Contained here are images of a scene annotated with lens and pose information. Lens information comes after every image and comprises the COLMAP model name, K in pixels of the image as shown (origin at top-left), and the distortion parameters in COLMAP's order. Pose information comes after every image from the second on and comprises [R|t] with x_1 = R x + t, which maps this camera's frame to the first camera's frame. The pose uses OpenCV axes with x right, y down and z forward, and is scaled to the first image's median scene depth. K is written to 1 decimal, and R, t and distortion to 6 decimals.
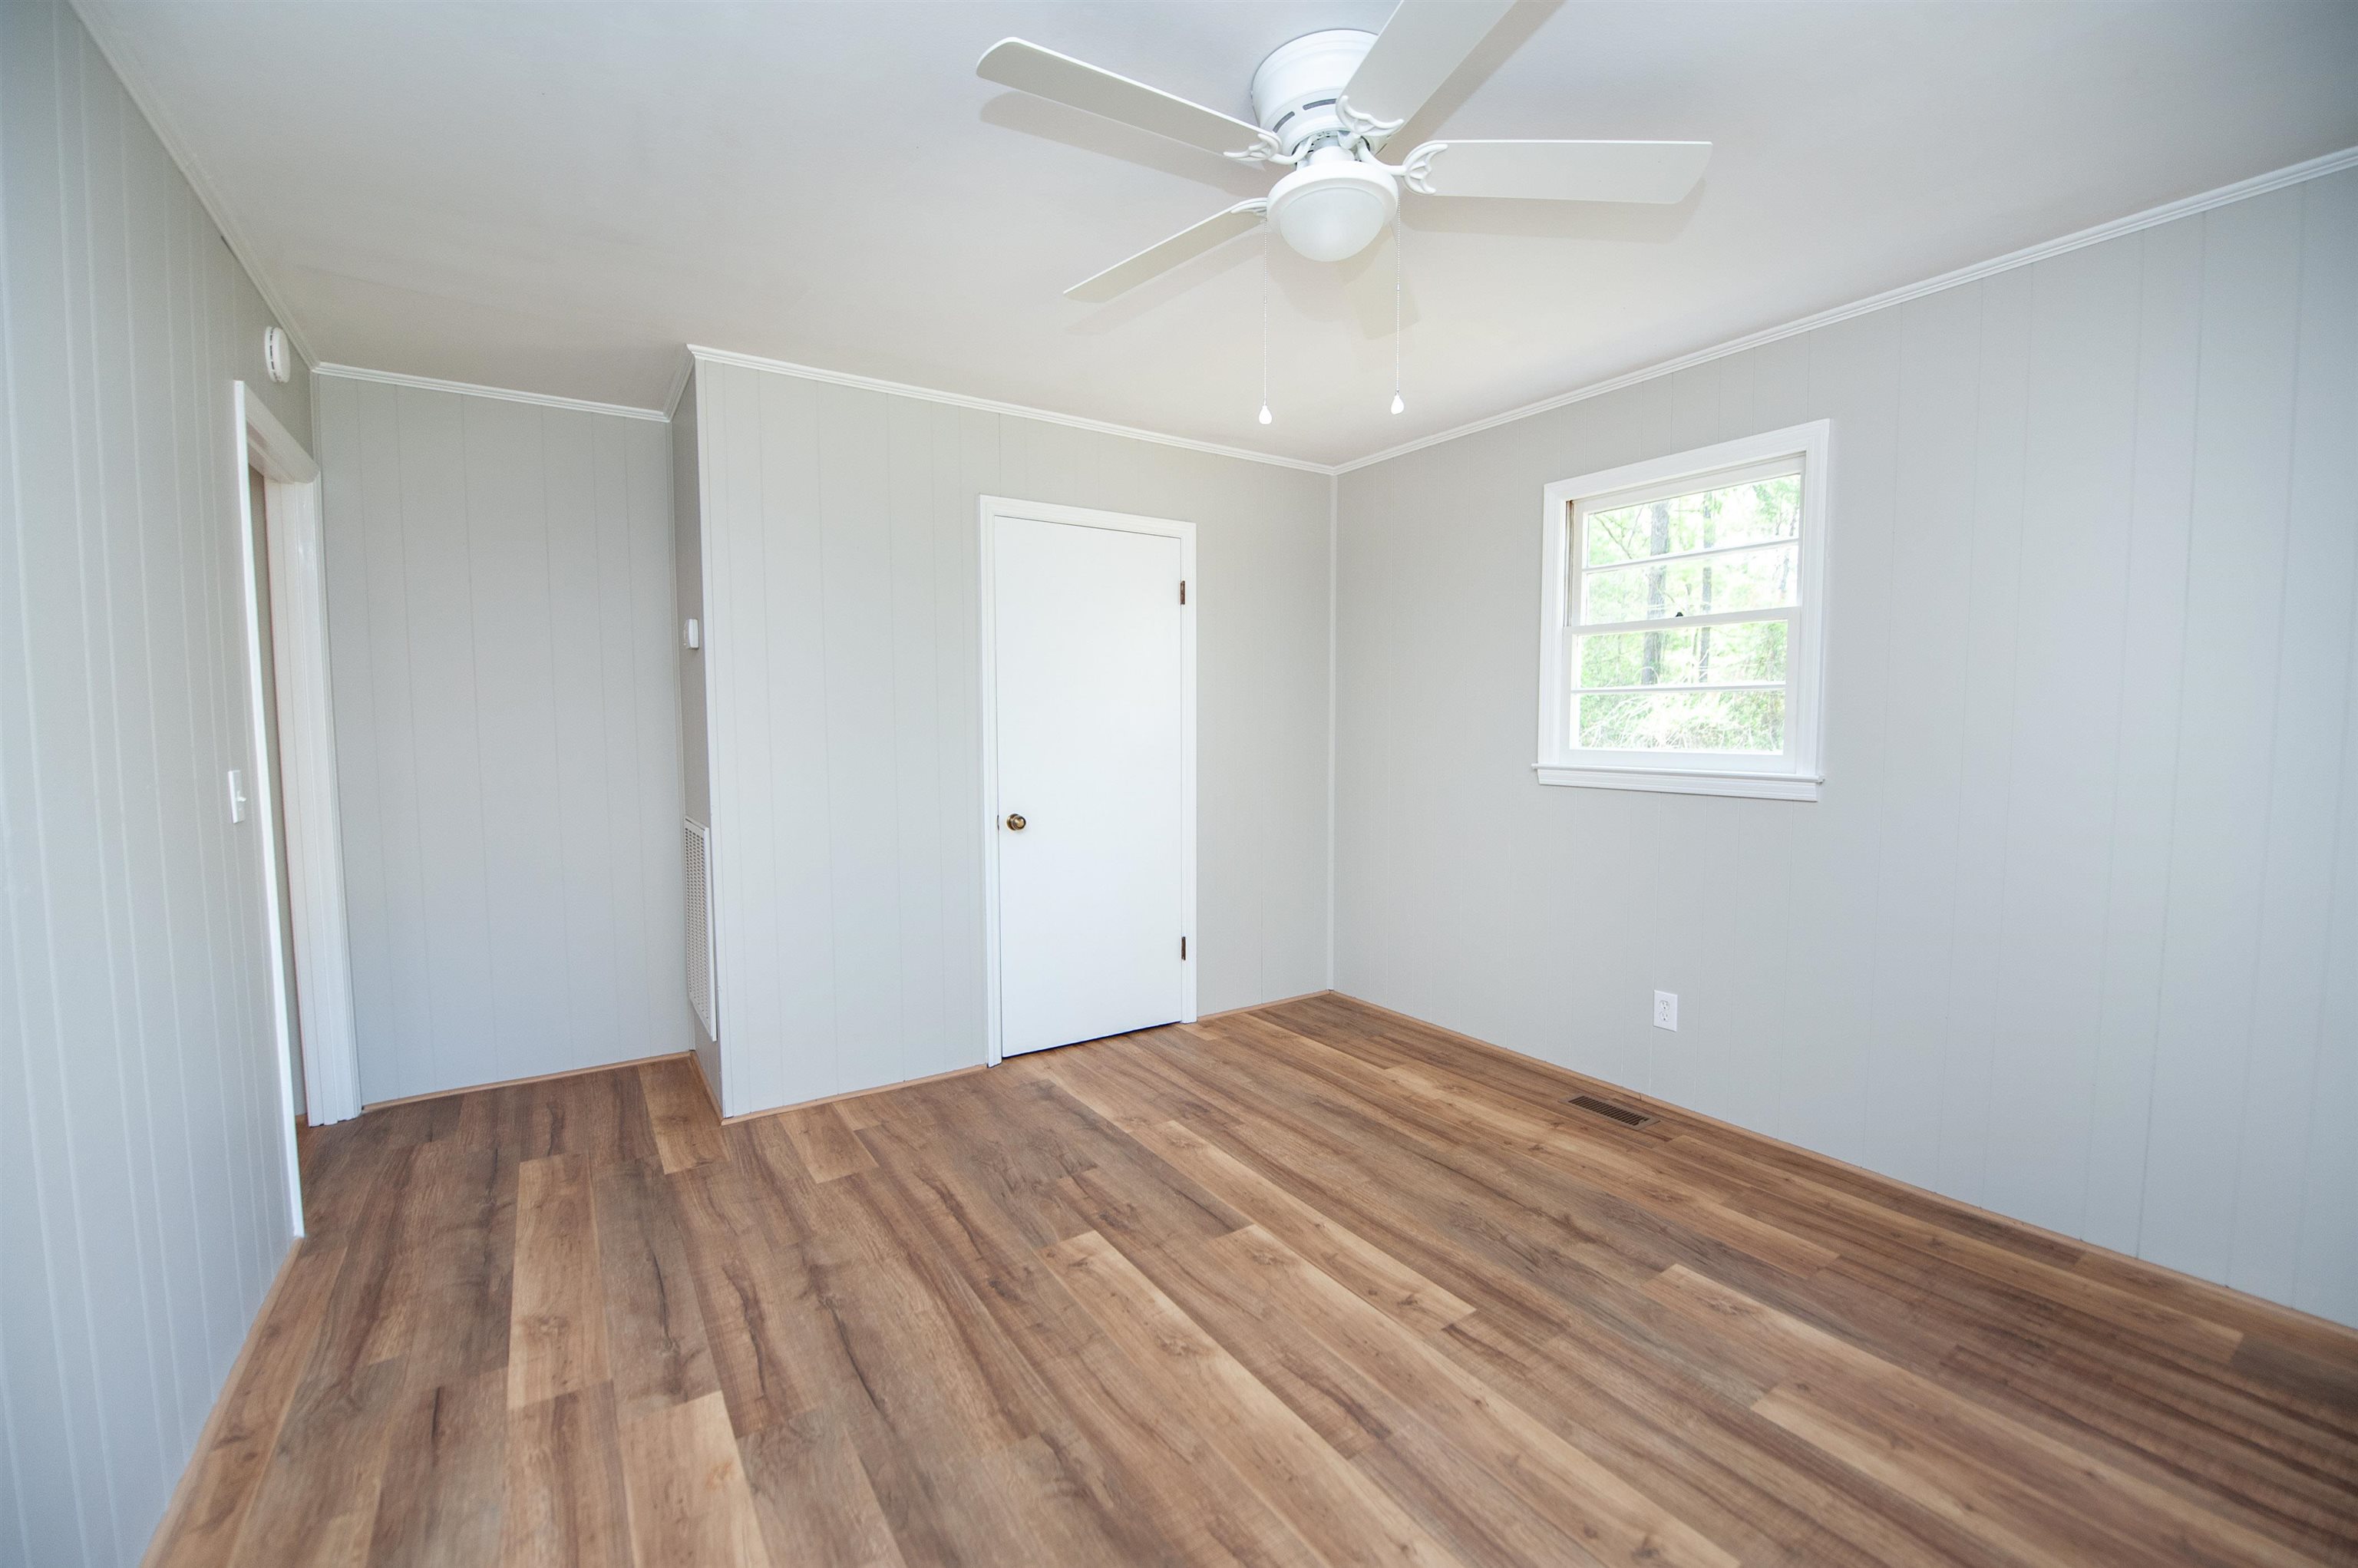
lens RADIAL K [[955.6, 0, 1185.5], [0, 955.6, 787.8], [0, 0, 1]] dist [-0.016745, -0.003723]
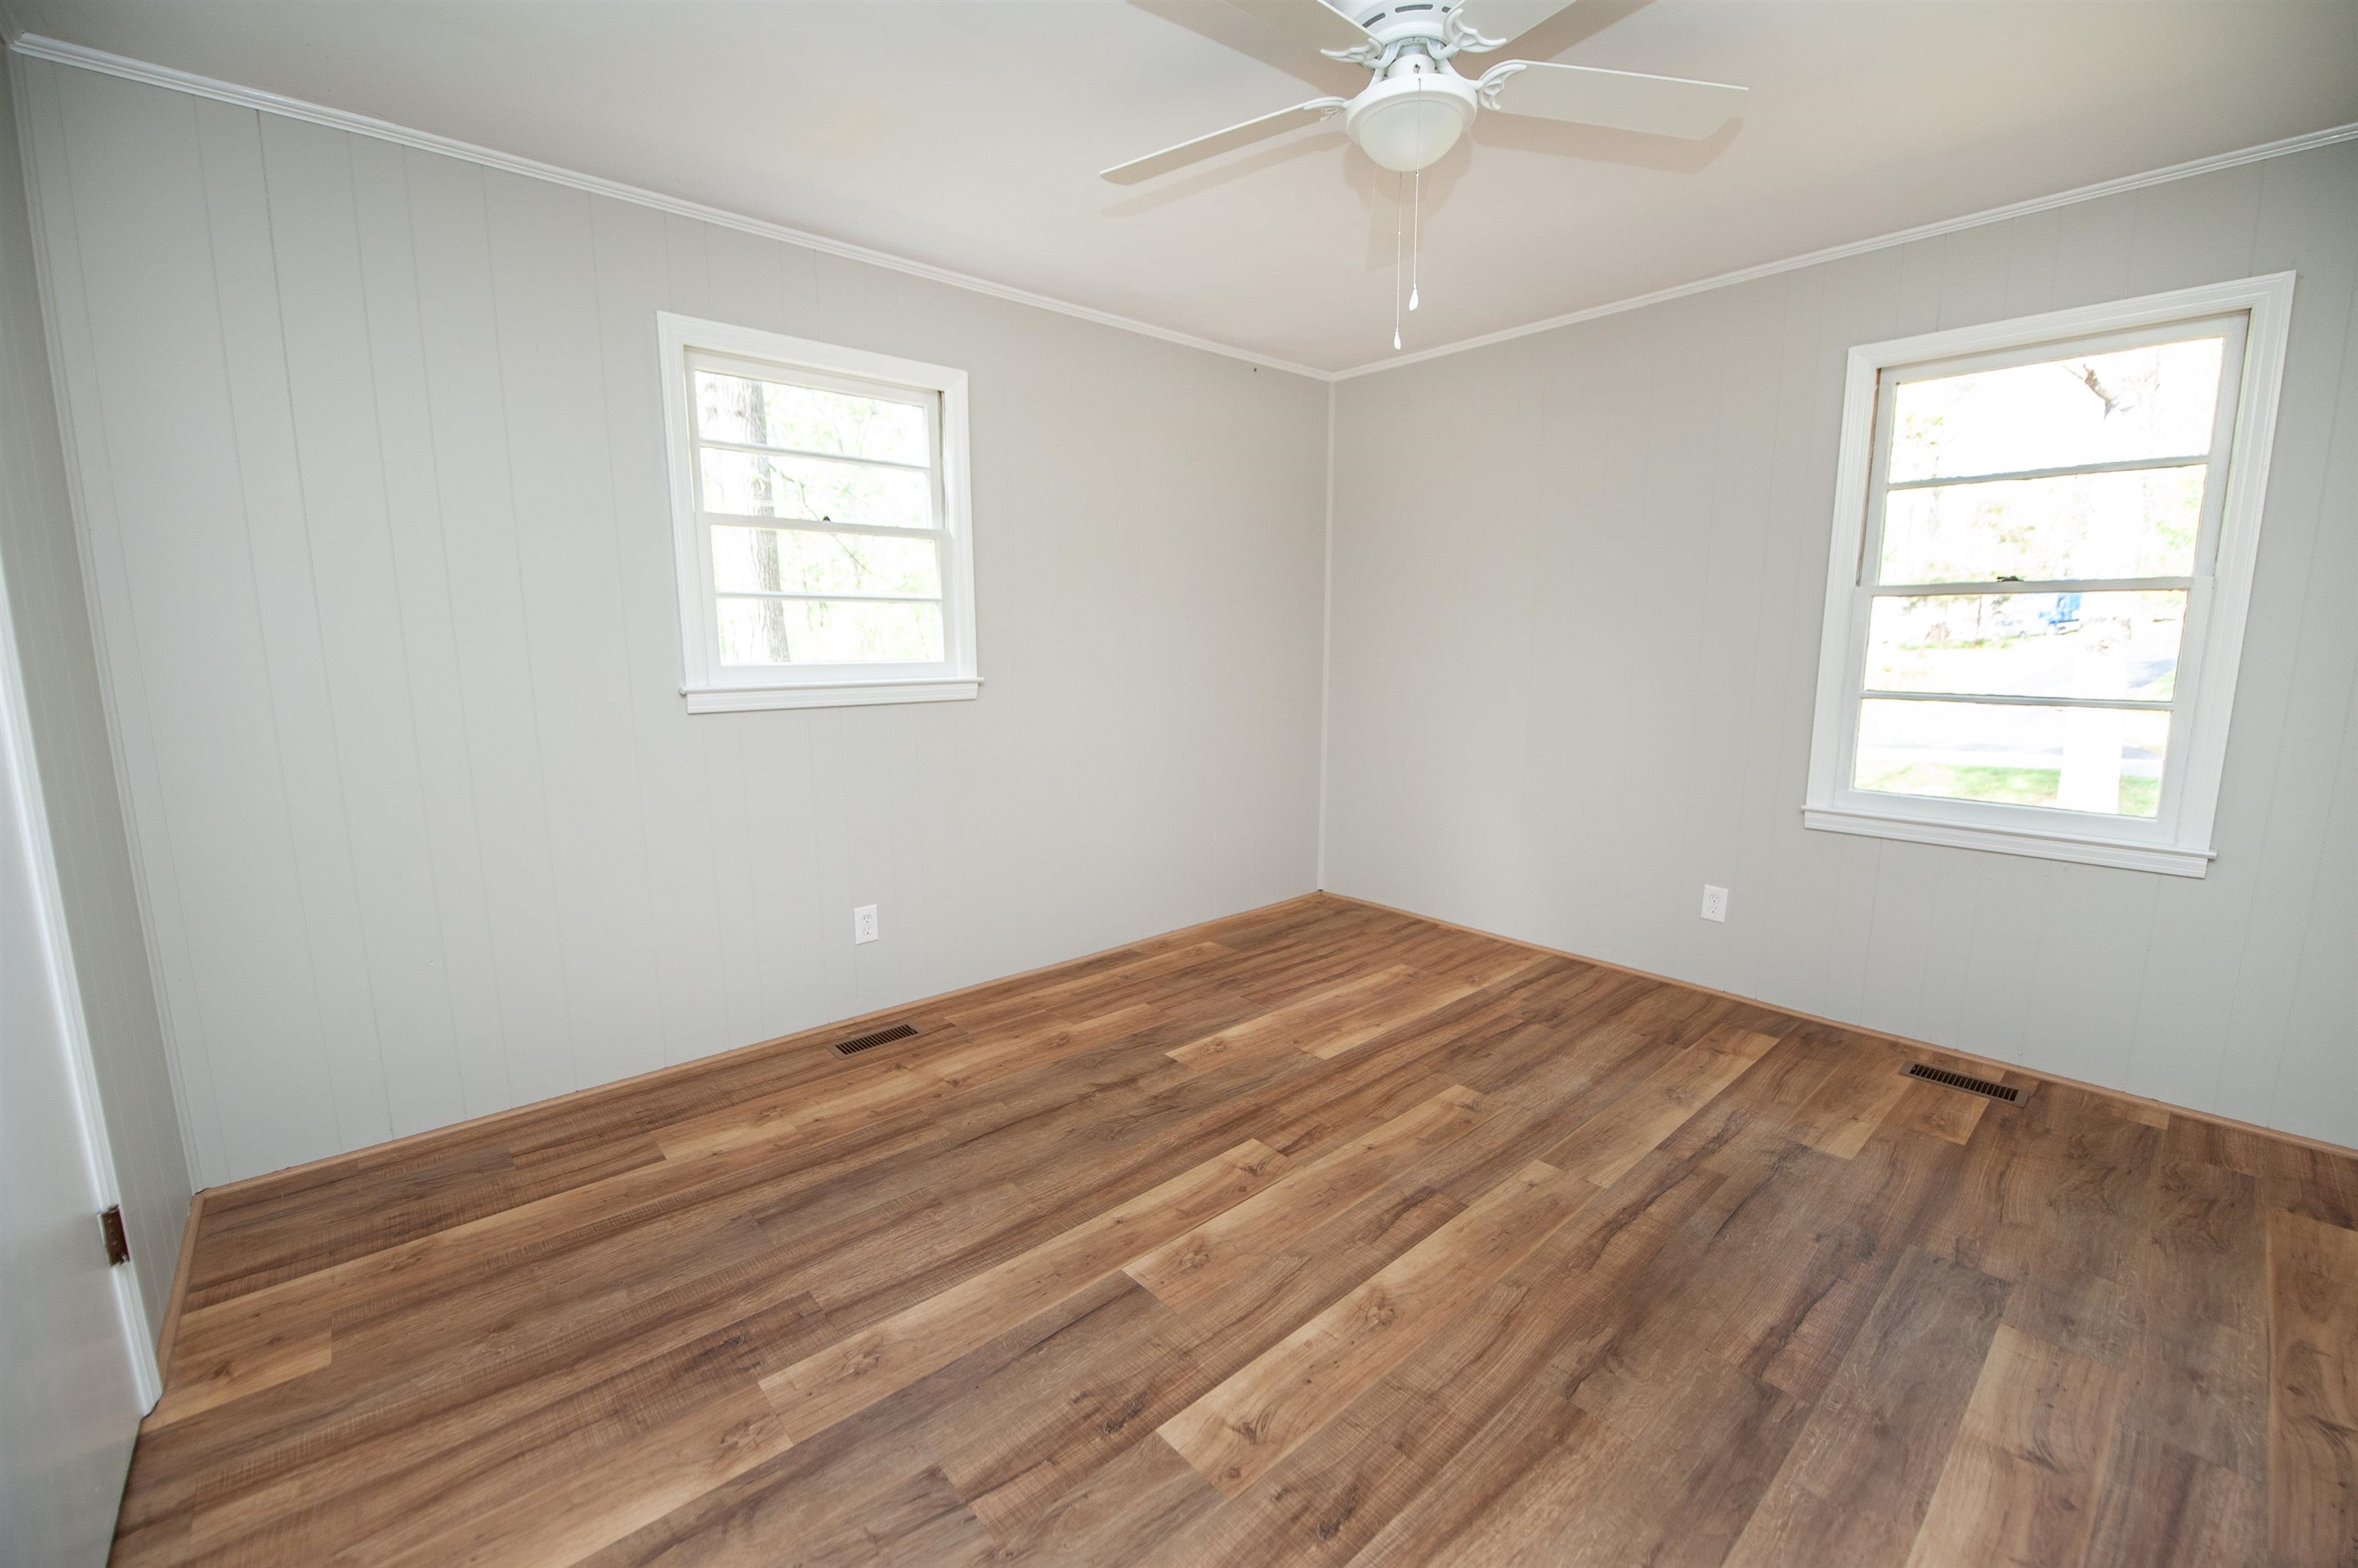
lens RADIAL K [[955.6, 0, 1185.5], [0, 955.6, 787.8], [0, 0, 1]] dist [-0.016745, -0.003723]
pose [[-0.137745, -0.152403, 0.978672, -0.623787], [0.071989, 0.983937, 0.163355, -0.057852], [-0.987848, 0.092955, -0.124561, 0.972923]]
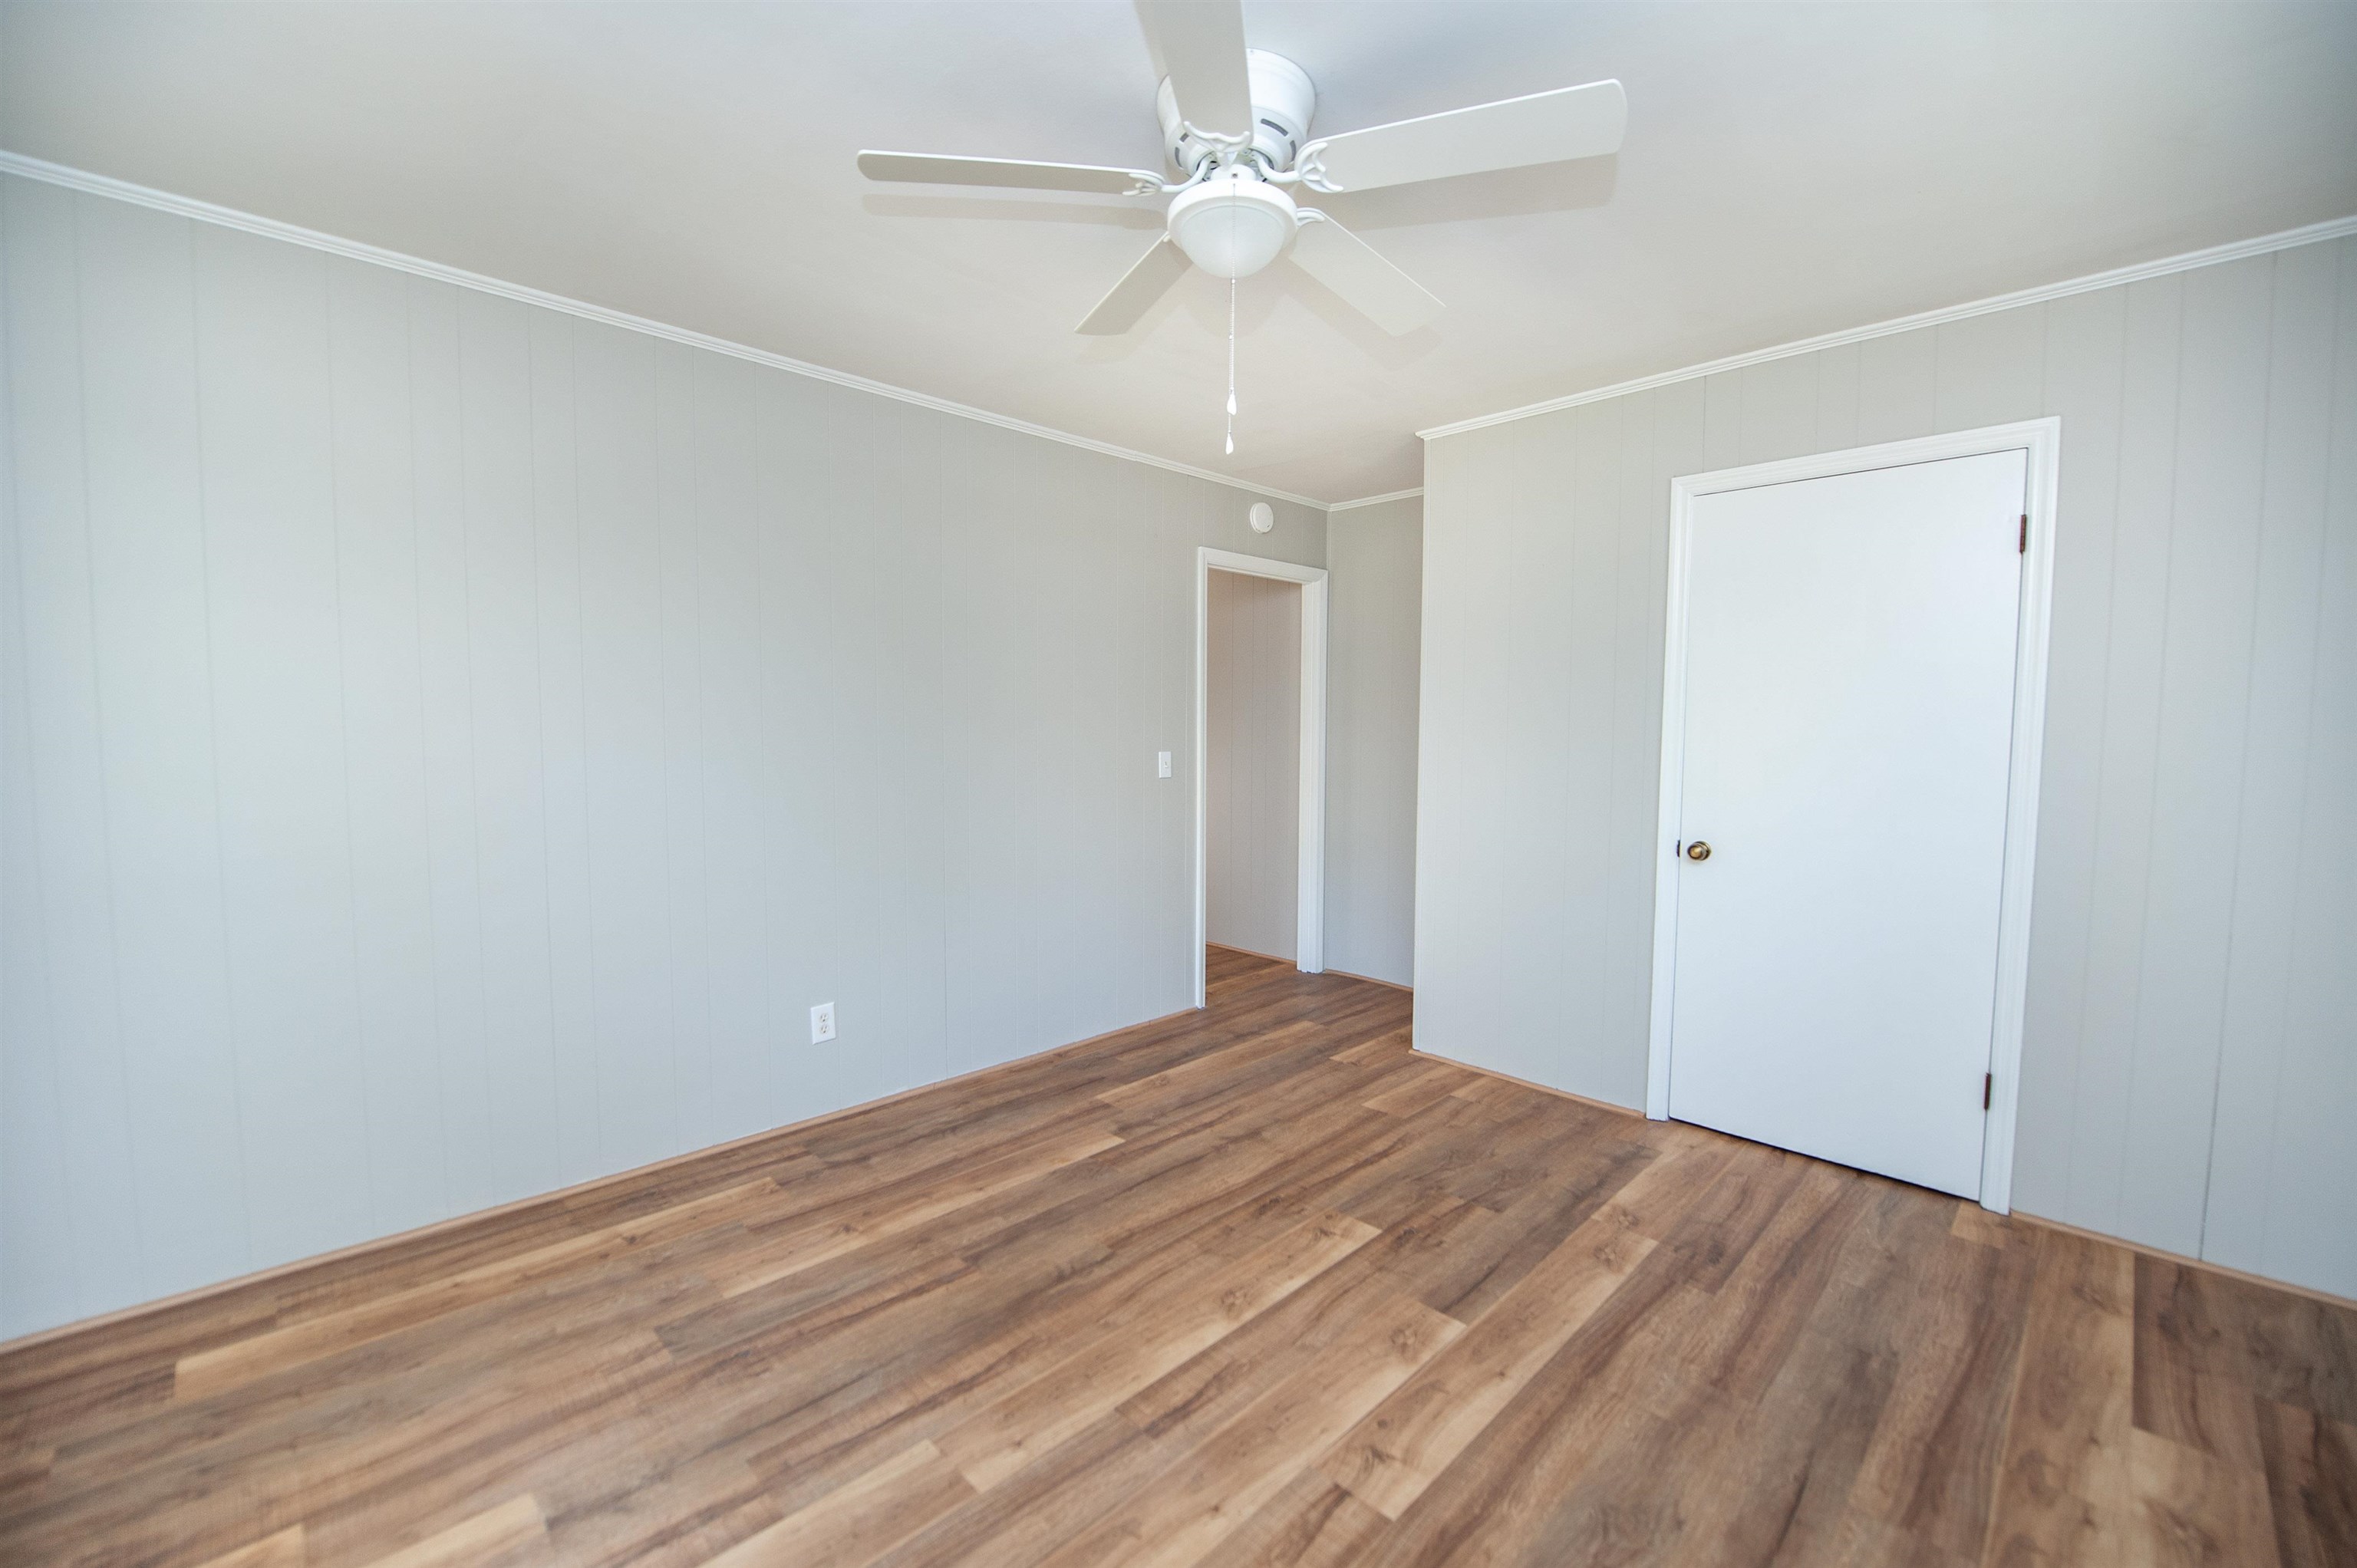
lens RADIAL K [[955.2, 0, 1185.0], [0, 955.2, 787.8], [0, 0, 1]] dist [-0.016745, -0.003723]
pose [[0.193100, 0.069506, -0.978714, 0.792686], [-0.073884, 0.995686, 0.056134, -0.048502], [0.978393, 0.061471, 0.197402, 0.535955]]
